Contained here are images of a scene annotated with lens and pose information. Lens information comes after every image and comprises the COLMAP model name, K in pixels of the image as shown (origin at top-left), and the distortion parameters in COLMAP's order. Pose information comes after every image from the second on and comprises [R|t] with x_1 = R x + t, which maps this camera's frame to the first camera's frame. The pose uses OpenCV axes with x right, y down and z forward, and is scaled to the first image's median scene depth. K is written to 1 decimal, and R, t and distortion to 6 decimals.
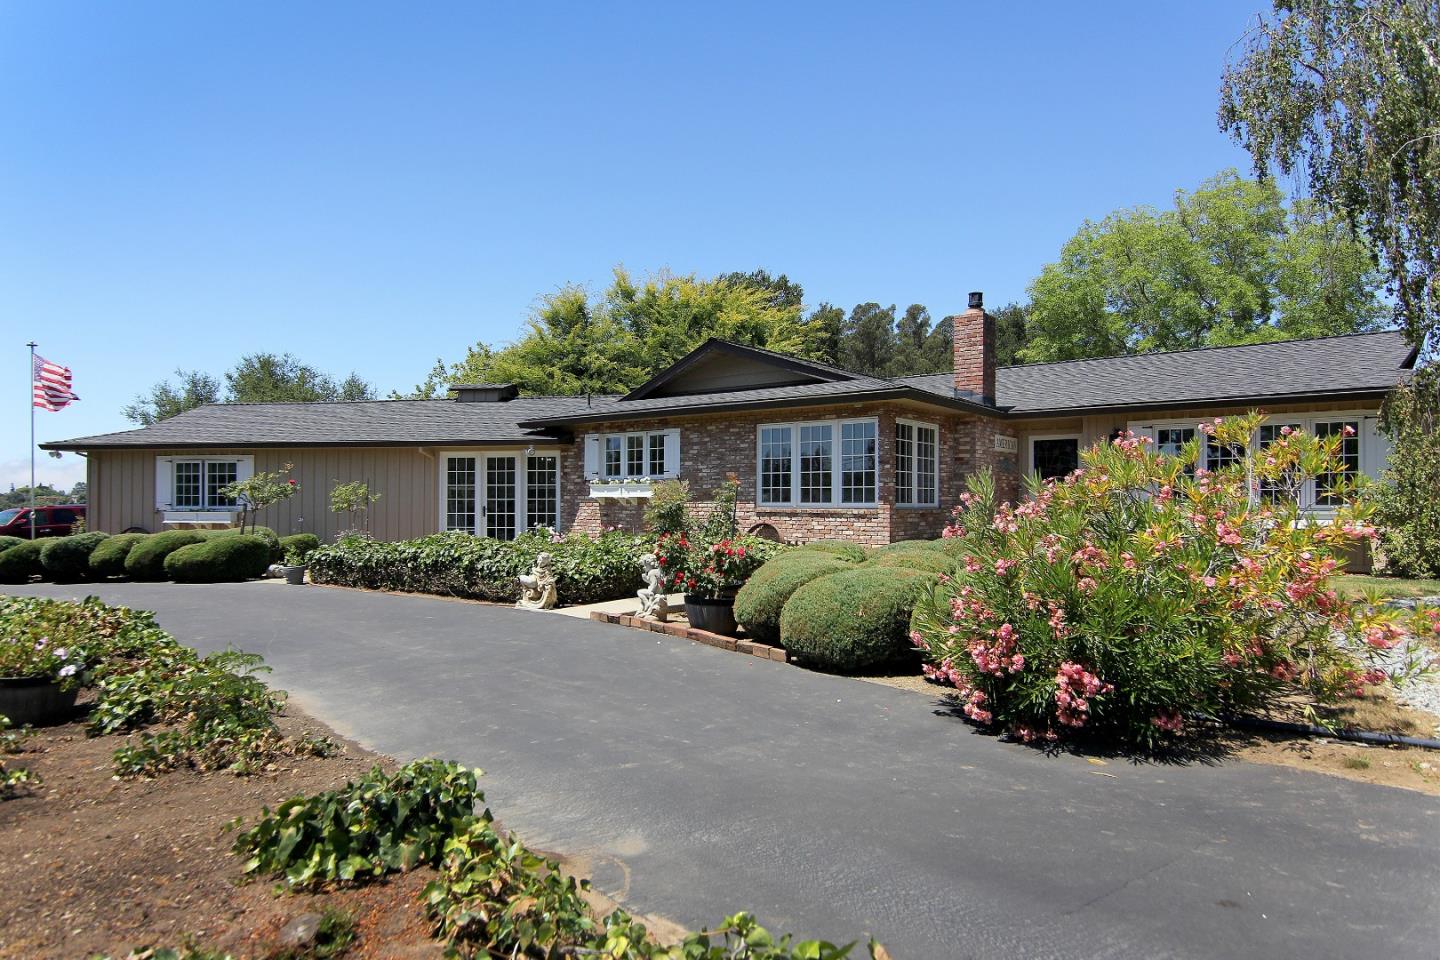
lens RADIAL K [[818.0, 0, 722.7], [0, 818.0, 491.6], [0, 0, 1]] dist [-0.003174, -0.001557]
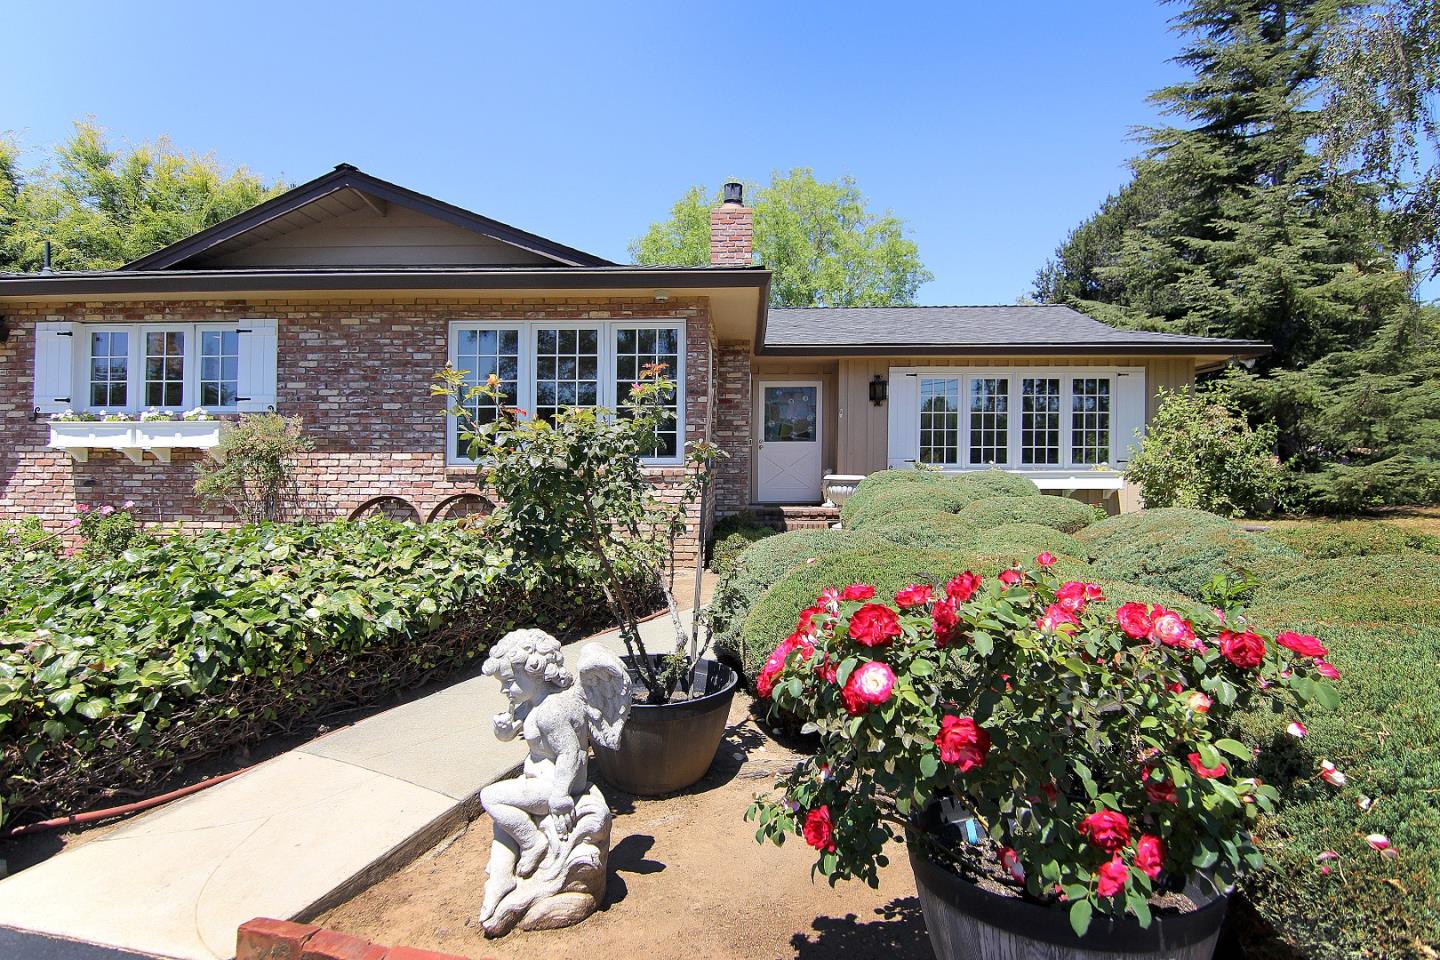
lens RADIAL K [[750.6, 0, 728.2], [0, 750.6, 457.2], [0, 0, 1]] dist [-0.020114, -0.001721]
pose [[0.812670, 0.008718, 0.582659, -0.091606], [-0.007304, 0.999962, -0.004775, 0.012416], [-0.582679, -0.000375, 0.812703, 0.412329]]
